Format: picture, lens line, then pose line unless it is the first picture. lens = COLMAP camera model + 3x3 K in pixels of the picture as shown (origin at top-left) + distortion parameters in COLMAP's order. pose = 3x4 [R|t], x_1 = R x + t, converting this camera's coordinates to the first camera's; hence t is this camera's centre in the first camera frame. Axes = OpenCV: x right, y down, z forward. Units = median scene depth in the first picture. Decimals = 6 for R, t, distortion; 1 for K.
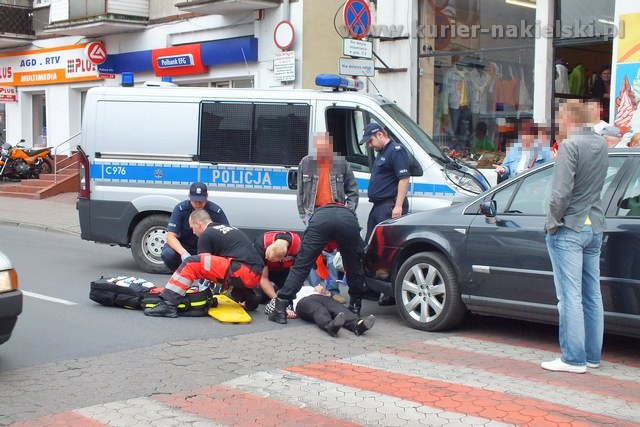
lens RADIAL K [[942.7, 0, 320.0], [0, 942.7, 213.5], [0, 0, 1]] dist [-0.171645, 0.963217]
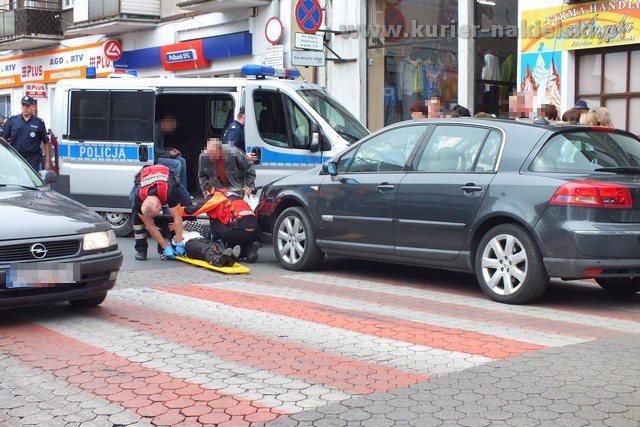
lens RADIAL K [[987.4, 0, 321.5], [0, 987.4, 228.7], [0, 0, 1]] dist [-0.369080, 1.409970]
pose [[0.997590, -0.002664, -0.069337, 0.157579], [0.003784, 0.999865, 0.016017, 0.032594], [0.069285, -0.016241, 0.997465, -0.187678]]
